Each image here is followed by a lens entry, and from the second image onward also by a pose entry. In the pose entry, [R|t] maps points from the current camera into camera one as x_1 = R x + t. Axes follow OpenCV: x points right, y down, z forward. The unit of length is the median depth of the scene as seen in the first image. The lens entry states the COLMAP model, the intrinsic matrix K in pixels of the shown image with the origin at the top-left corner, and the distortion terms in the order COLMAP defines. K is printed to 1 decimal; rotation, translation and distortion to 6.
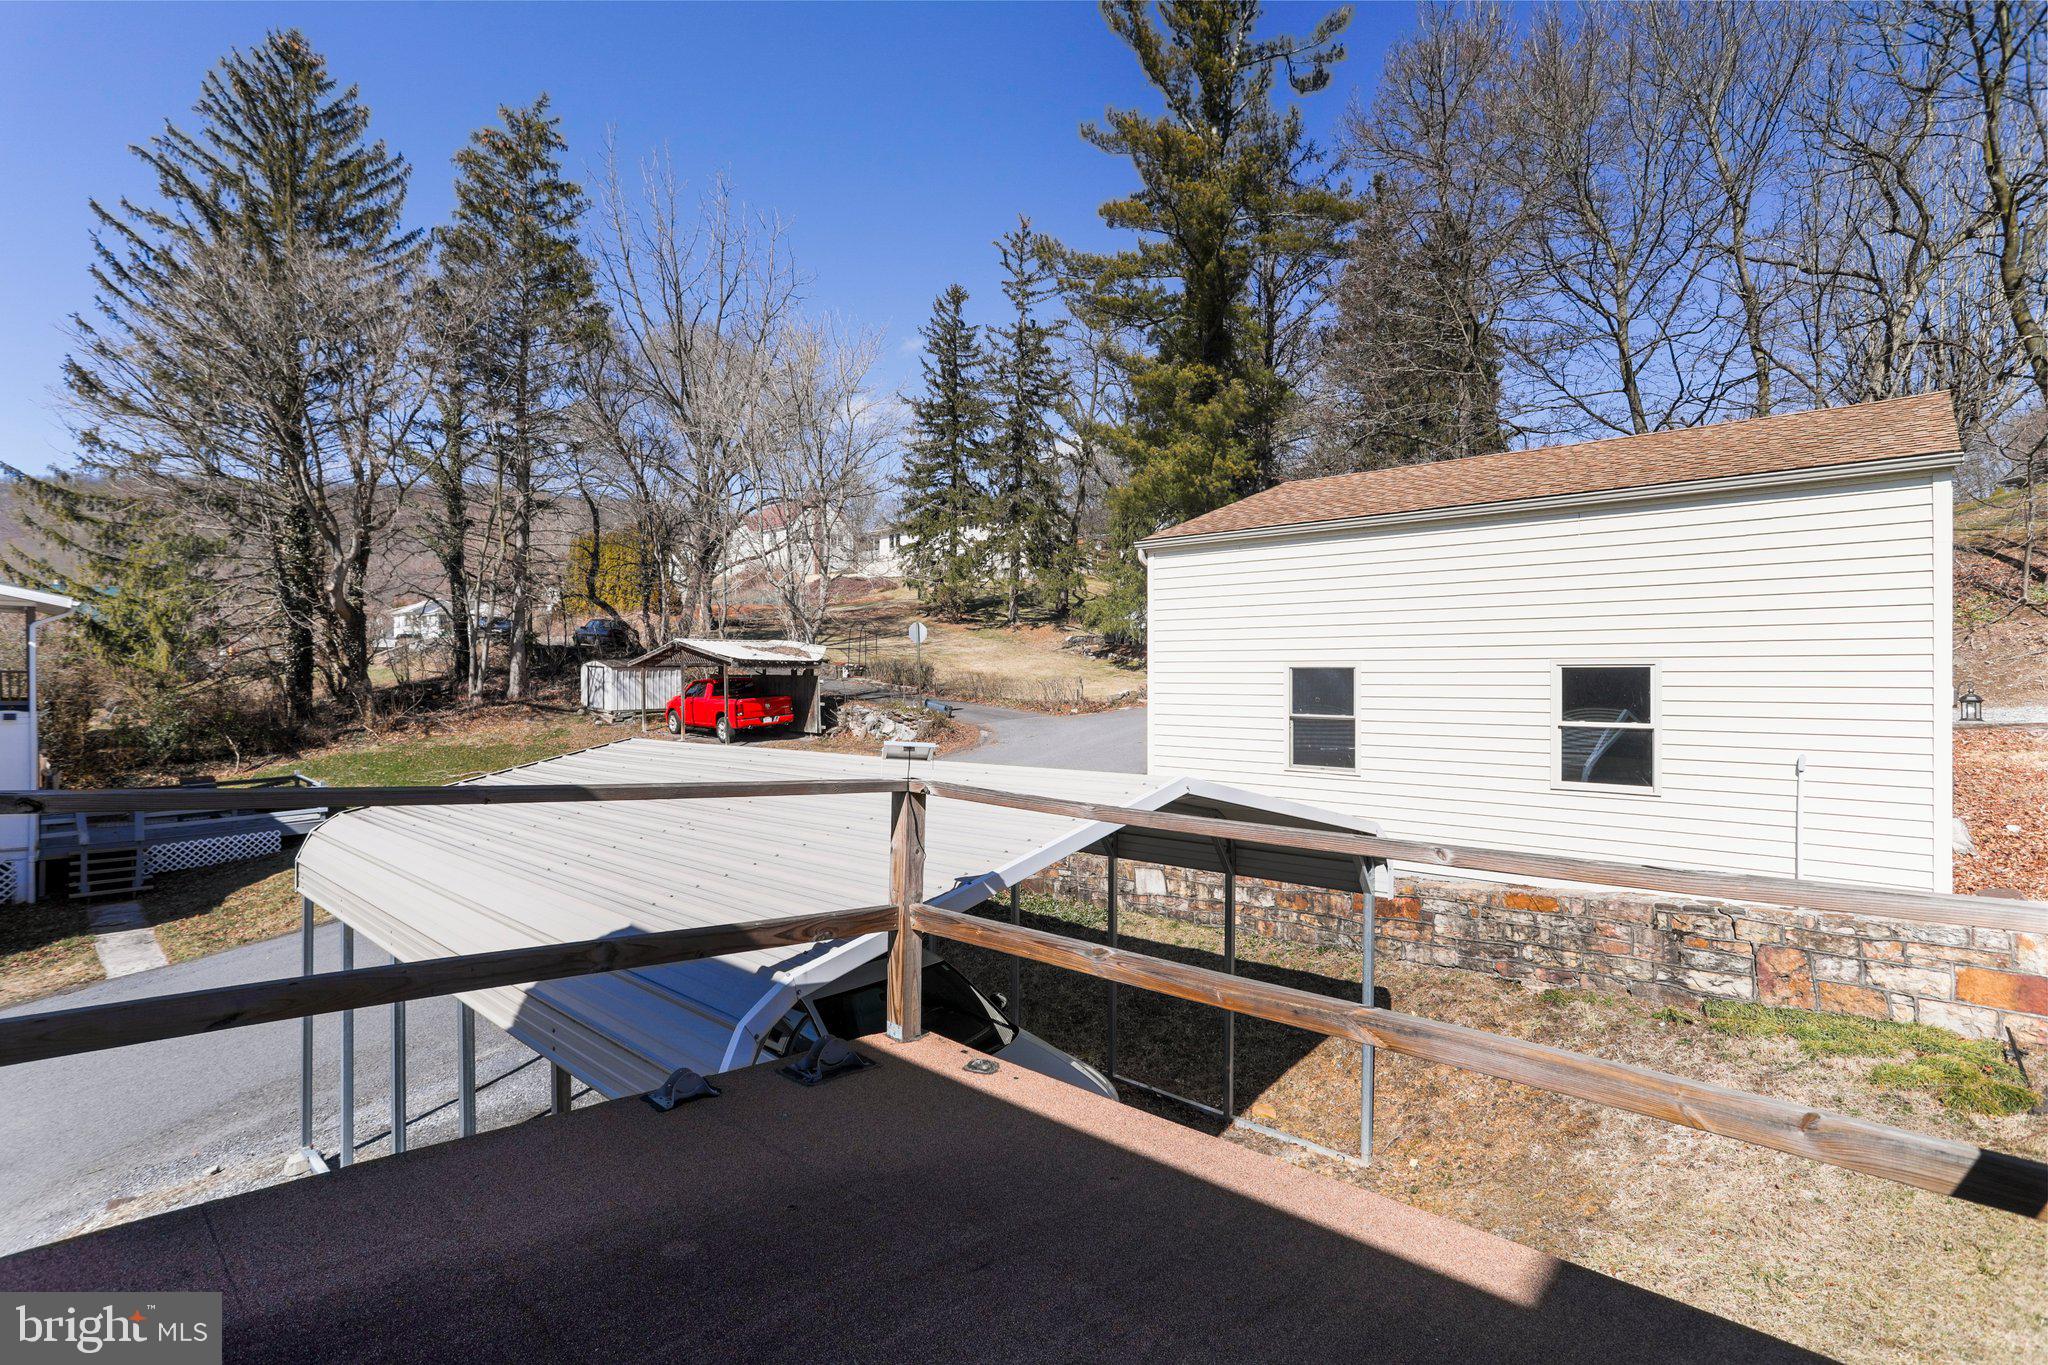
lens RADIAL K [[996.5, 0, 1025.0], [0, 996.5, 680.7], [0, 0, 1]] dist [-0.035504, 0.019011]
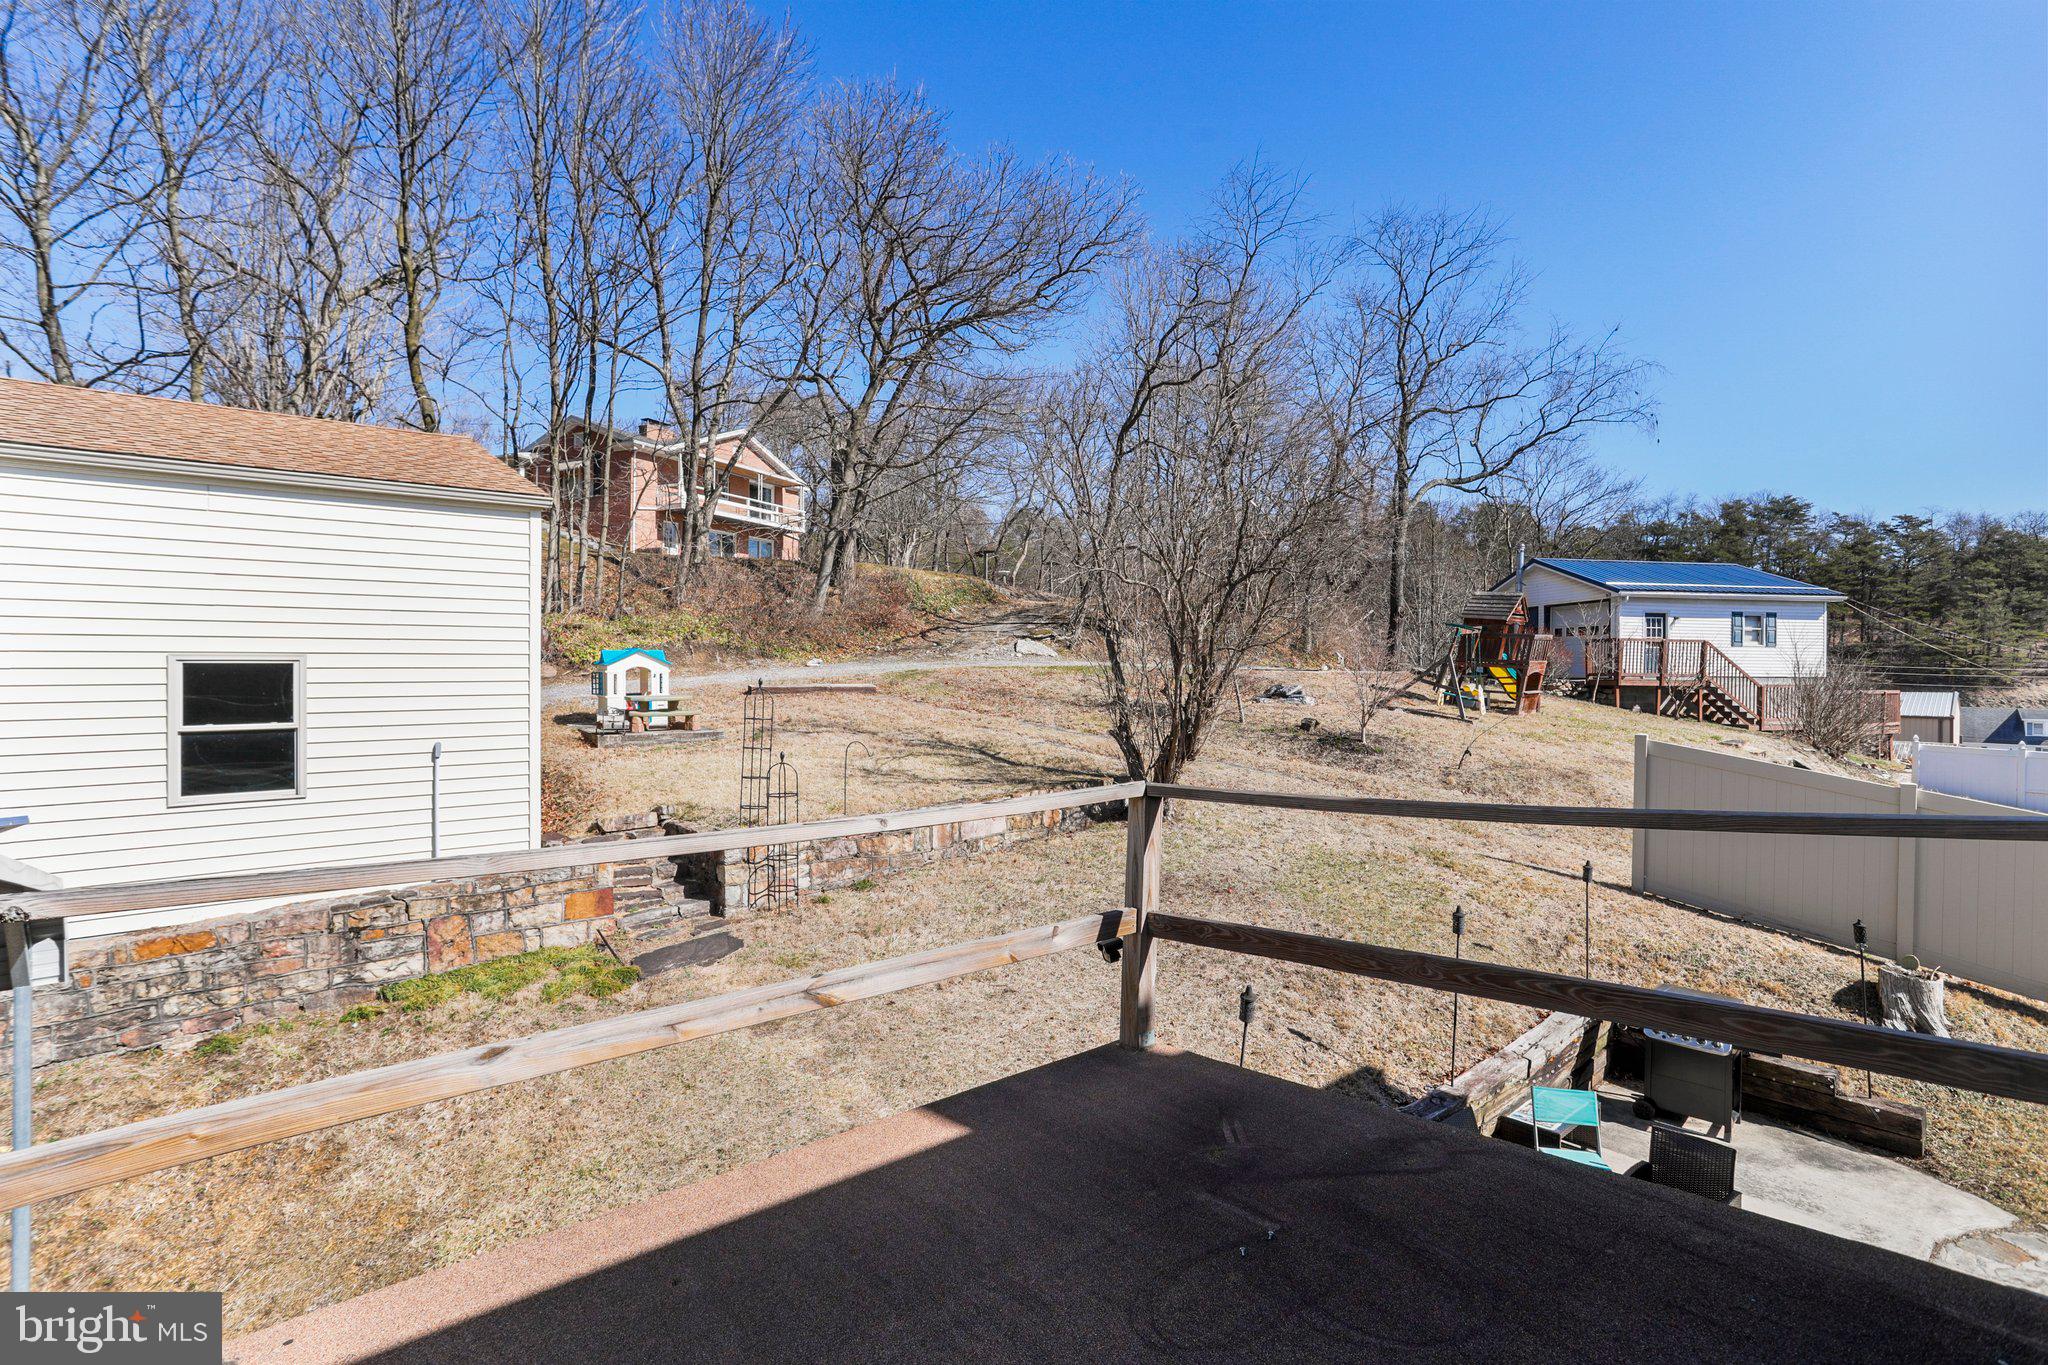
lens RADIAL K [[996.5, 0, 1023.1], [0, 996.5, 674.9], [0, 0, 1]] dist [-0.035504, 0.019011]
pose [[0.118468, -0.005617, 0.992942, -0.240678], [0.006676, 0.999966, 0.004860, -0.002371], [-0.992935, 0.006053, 0.118501, 0.207061]]
